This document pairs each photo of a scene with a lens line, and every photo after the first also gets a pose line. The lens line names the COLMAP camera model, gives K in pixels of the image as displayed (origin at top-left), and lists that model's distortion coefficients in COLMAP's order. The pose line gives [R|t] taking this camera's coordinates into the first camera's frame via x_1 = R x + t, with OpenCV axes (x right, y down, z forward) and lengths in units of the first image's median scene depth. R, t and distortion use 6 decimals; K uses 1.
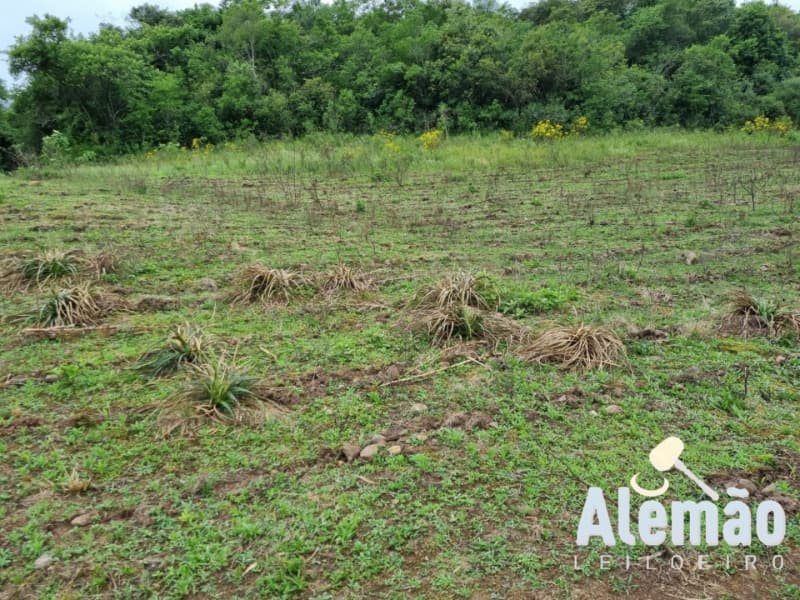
lens RADIAL K [[613.7, 0, 403.3], [0, 613.7, 301.0], [0, 0, 1]] dist [0.070662, -0.052991]
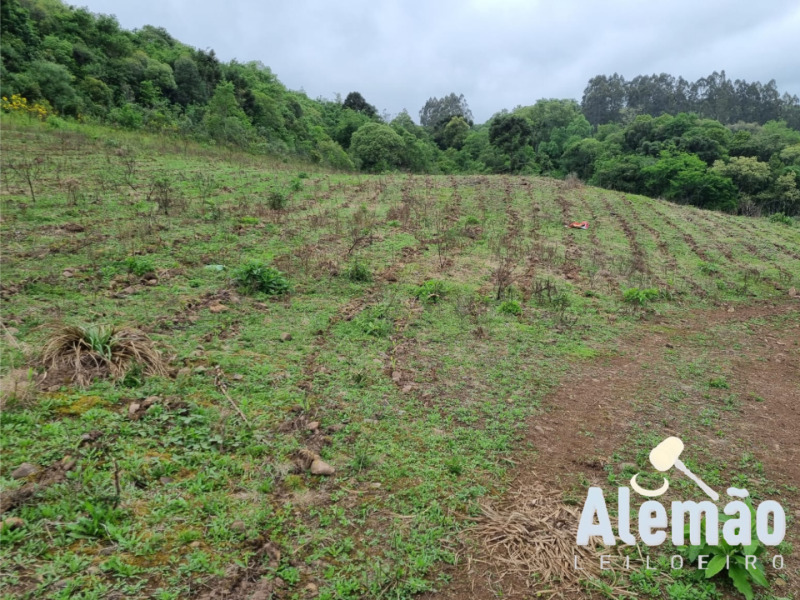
lens RADIAL K [[620.9, 0, 426.3], [0, 620.9, 301.4], [0, 0, 1]] dist [0.070329, -0.043834]
pose [[0.480460, -0.118338, 0.868996, 0.045439], [0.101443, 0.991703, 0.078961, -0.026535], [-0.871130, 0.050216, 0.488478, 0.120478]]
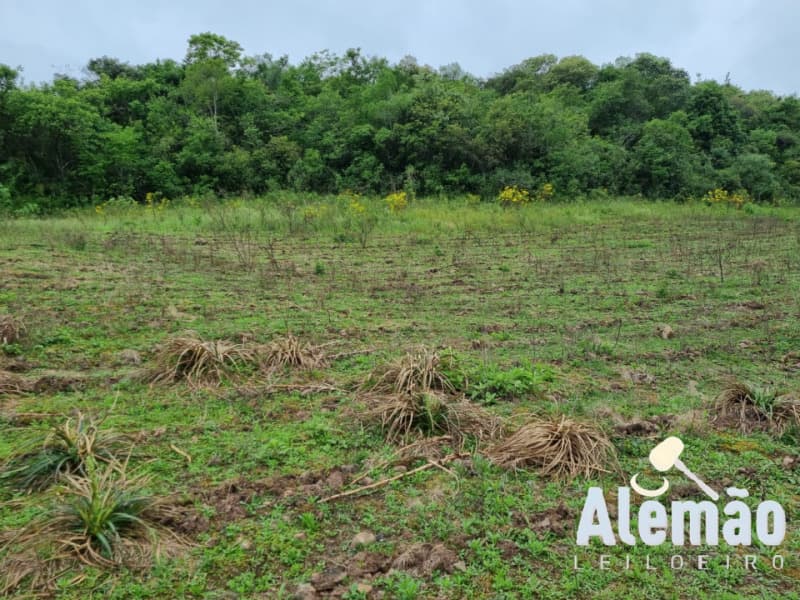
lens RADIAL K [[627.7, 0, 411.8], [0, 627.7, 307.9], [0, 0, 1]] dist [0.070140, -0.050842]
pose [[0.997522, 0.016731, 0.068333, 0.008342], [-0.010655, 0.996035, -0.088323, -0.013992], [-0.069540, 0.087376, 0.993745, 0.057413]]
